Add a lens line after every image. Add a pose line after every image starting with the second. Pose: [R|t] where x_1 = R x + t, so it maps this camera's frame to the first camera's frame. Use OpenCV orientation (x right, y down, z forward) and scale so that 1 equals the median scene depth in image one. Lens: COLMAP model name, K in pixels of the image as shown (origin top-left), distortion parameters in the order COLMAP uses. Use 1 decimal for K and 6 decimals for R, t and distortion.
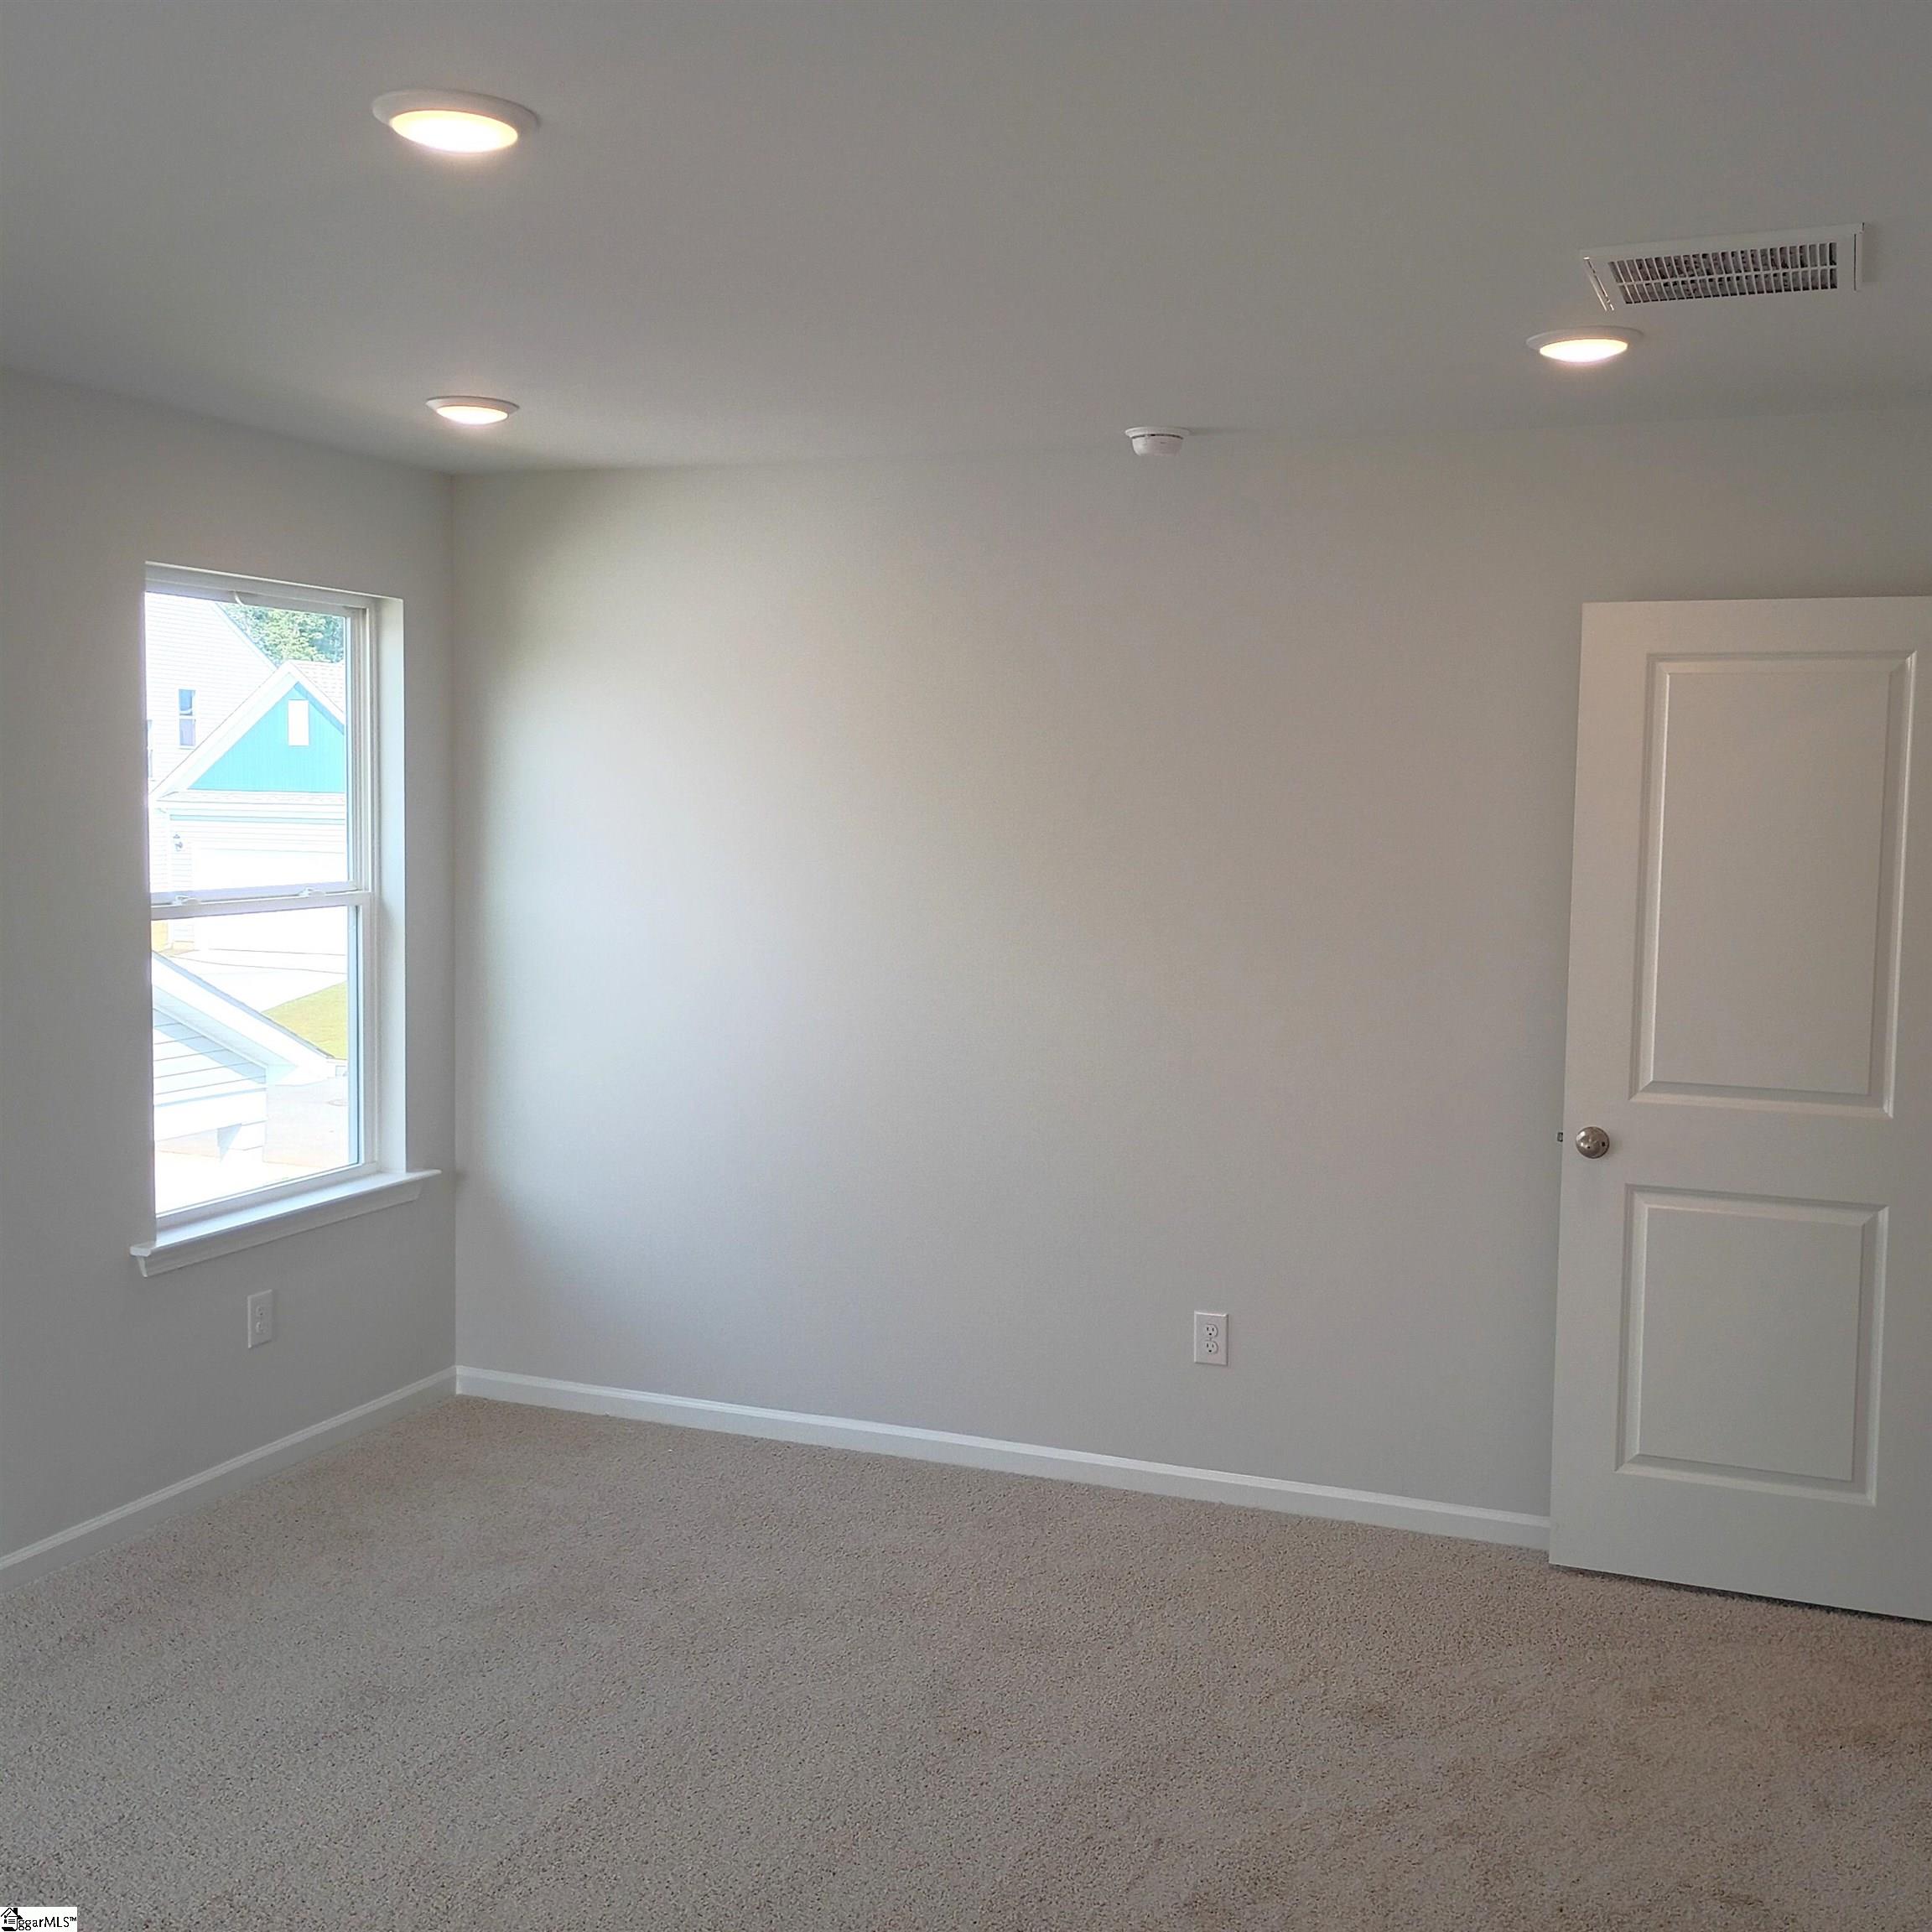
lens RADIAL K [[2143.4, 0, 966.0], [0, 2143.4, 966.0], [0, 0, 1]] dist [0.030669, -0.005503]
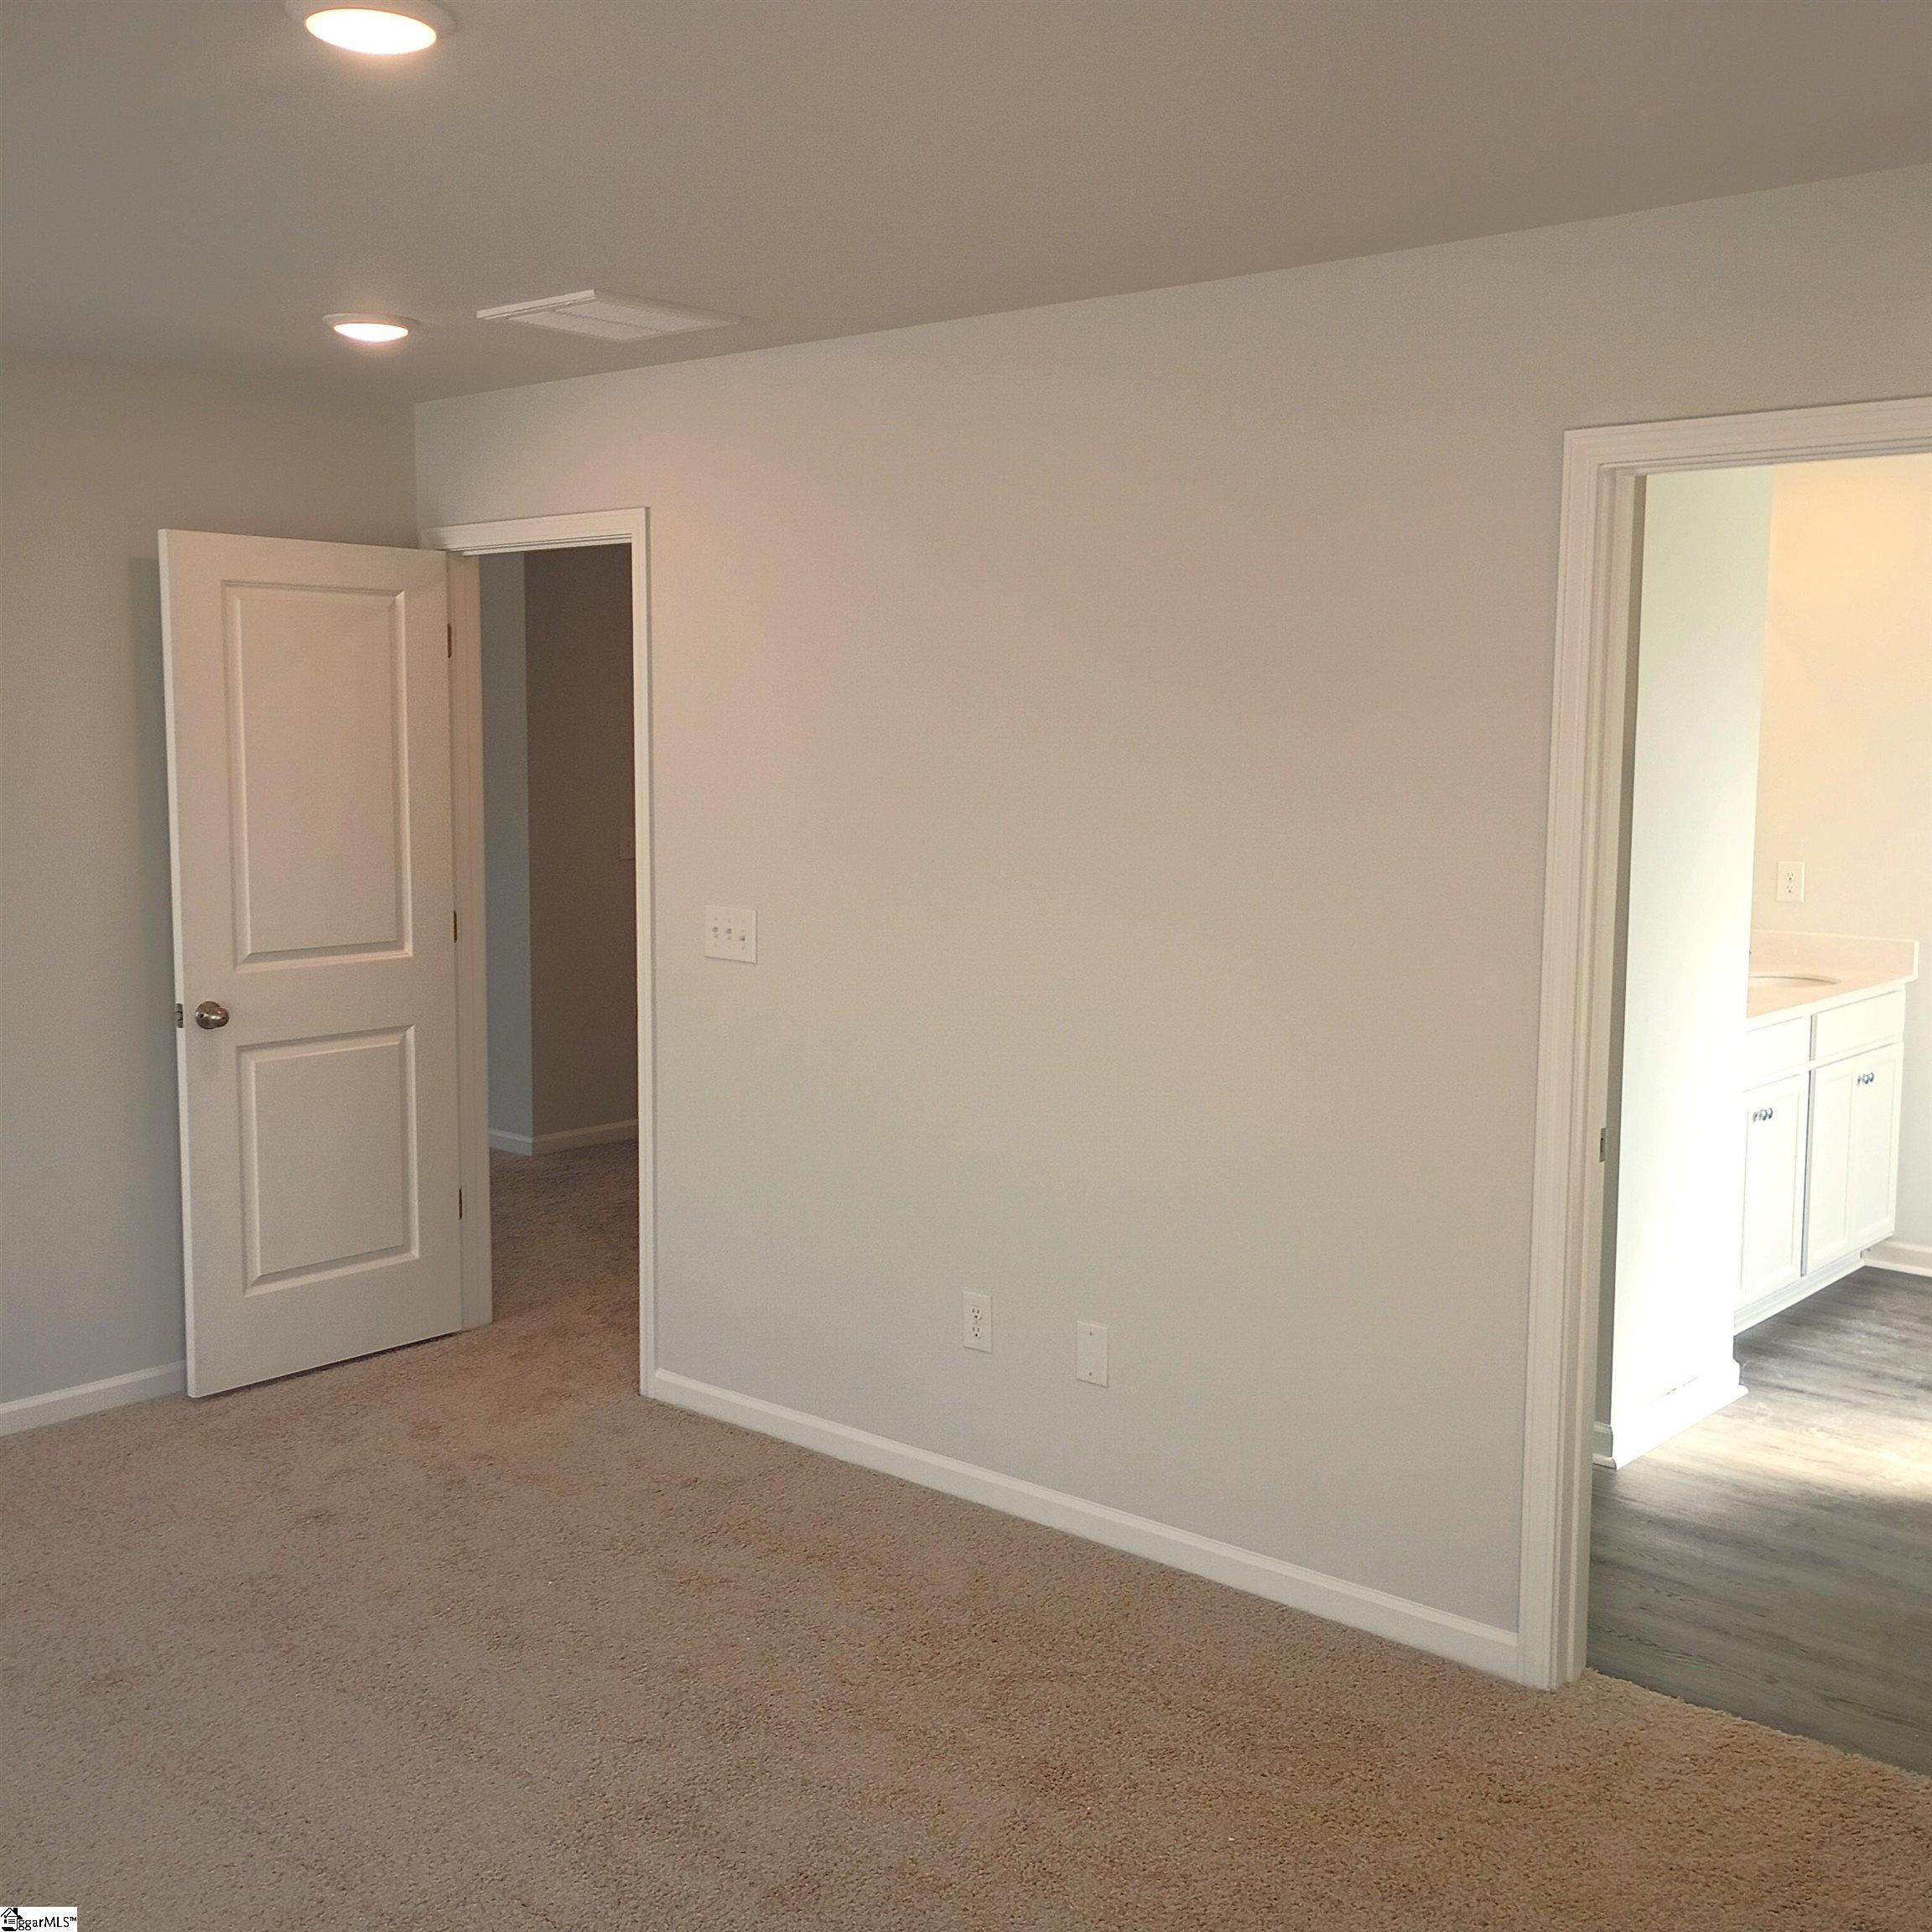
lens RADIAL K [[2143.4, 0, 966.0], [0, 2143.4, 966.0], [0, 0, 1]] dist [0.030669, -0.005503]
pose [[0.334521, -0.123874, 0.934211, -0.641708], [0.082614, 0.991361, 0.101870, -0.026495], [-0.938760, 0.043102, 0.341865, 0.243982]]
